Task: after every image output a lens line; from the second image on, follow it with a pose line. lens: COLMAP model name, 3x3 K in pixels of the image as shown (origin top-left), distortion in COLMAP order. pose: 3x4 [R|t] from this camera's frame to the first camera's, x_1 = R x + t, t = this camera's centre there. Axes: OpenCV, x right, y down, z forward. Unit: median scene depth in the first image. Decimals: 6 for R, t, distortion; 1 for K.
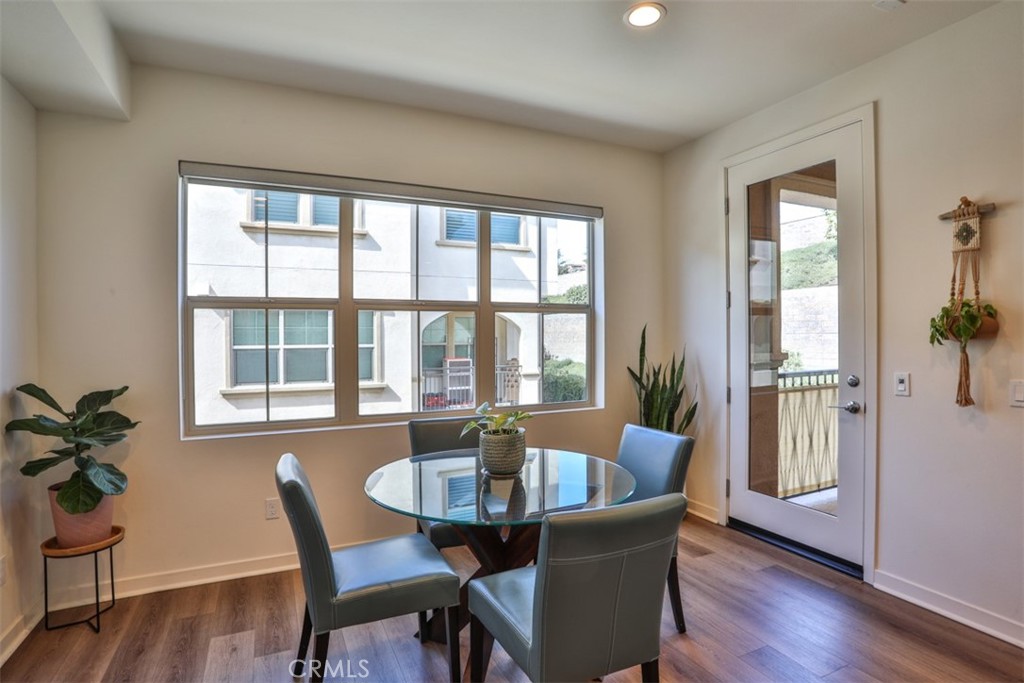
lens RADIAL K [[546.6, 0, 534.1], [0, 546.6, 341.7], [0, 0, 1]] dist [-0.046037, 0.000024]
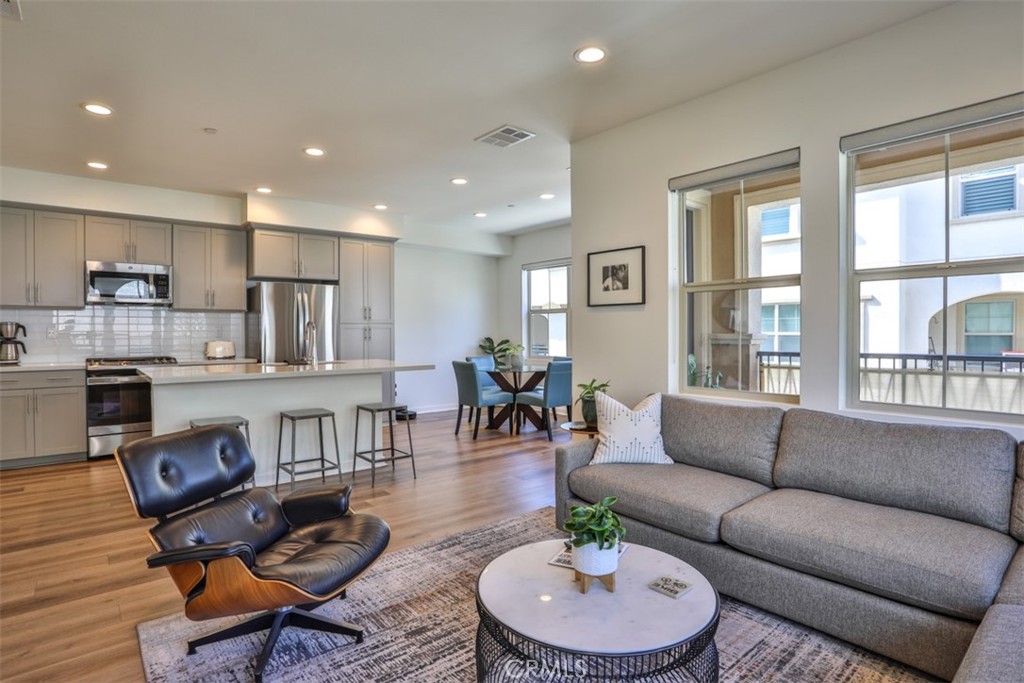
lens RADIAL K [[536.1, 0, 508.7], [0, 536.1, 341.8], [0, 0, 1]] dist [-0.068586, 0.028965]
pose [[0.246896, 0.021722, -0.968798, 2.133278], [-0.006019, 0.999764, 0.020883, 0.023805], [0.969023, 0.000675, 0.246969, 0.155037]]
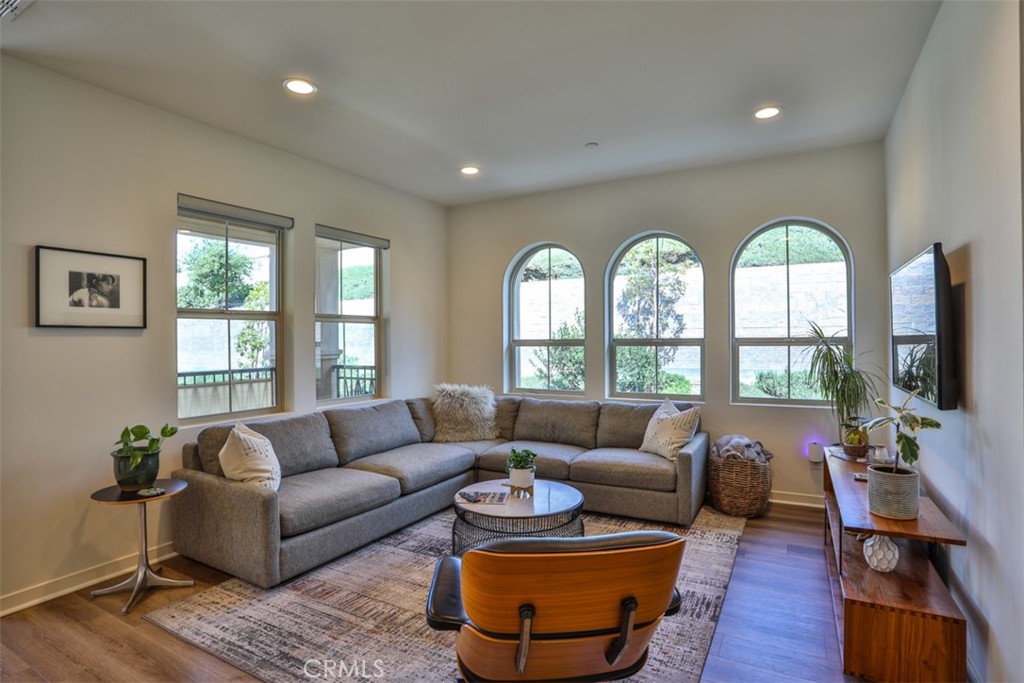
lens RADIAL K [[524.3, 0, 507.3], [0, 524.3, 337.6], [0, 0, 1]] dist [-0.078334, 0.035595]
pose [[0.826760, -0.006119, 0.562521, 0.980088], [0.013337, 0.999873, -0.008726, -0.005162], [-0.562397, 0.014717, 0.826737, -0.467823]]
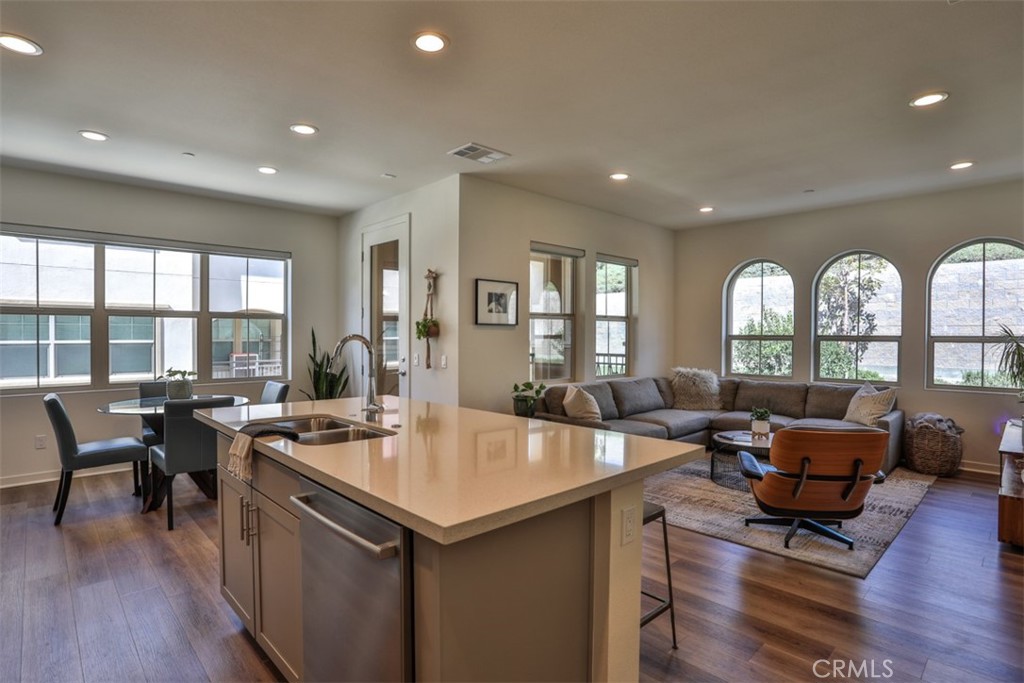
lens RADIAL K [[524.3, 0, 507.3], [0, 524.3, 337.6], [0, 0, 1]] dist [-0.078334, 0.035595]
pose [[0.955699, 0.000171, 0.294345, 0.406056], [-0.000509, 0.999999, 0.001072, -0.003094], [-0.294344, -0.001175, 0.955699, -0.869391]]
